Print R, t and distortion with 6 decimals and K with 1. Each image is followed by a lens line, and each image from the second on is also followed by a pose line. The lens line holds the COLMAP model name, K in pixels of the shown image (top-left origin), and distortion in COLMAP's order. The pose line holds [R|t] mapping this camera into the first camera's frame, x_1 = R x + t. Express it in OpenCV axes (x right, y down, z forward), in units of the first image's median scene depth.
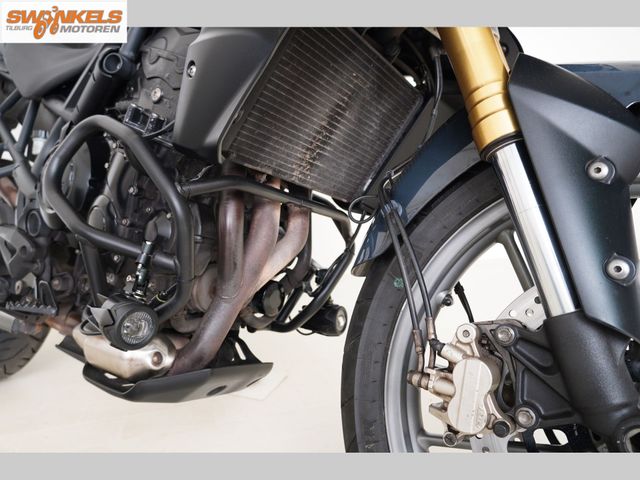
lens RADIAL K [[456.8, 0, 320.0], [0, 456.8, 240.0], [0, 0, 1]] dist [-0.023525, 0.000820]
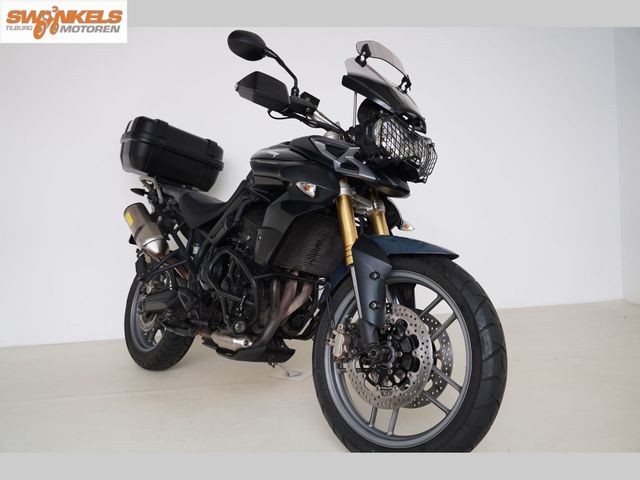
lens RADIAL K [[456.8, 0, 320.0], [0, 456.8, 240.0], [0, 0, 1]] dist [-0.023525, 0.000820]
pose [[0.982385, -0.015876, -0.186193, 0.509968], [-0.006156, 0.993094, -0.117159, -0.011148], [0.186767, 0.116242, 0.975503, -1.416223]]
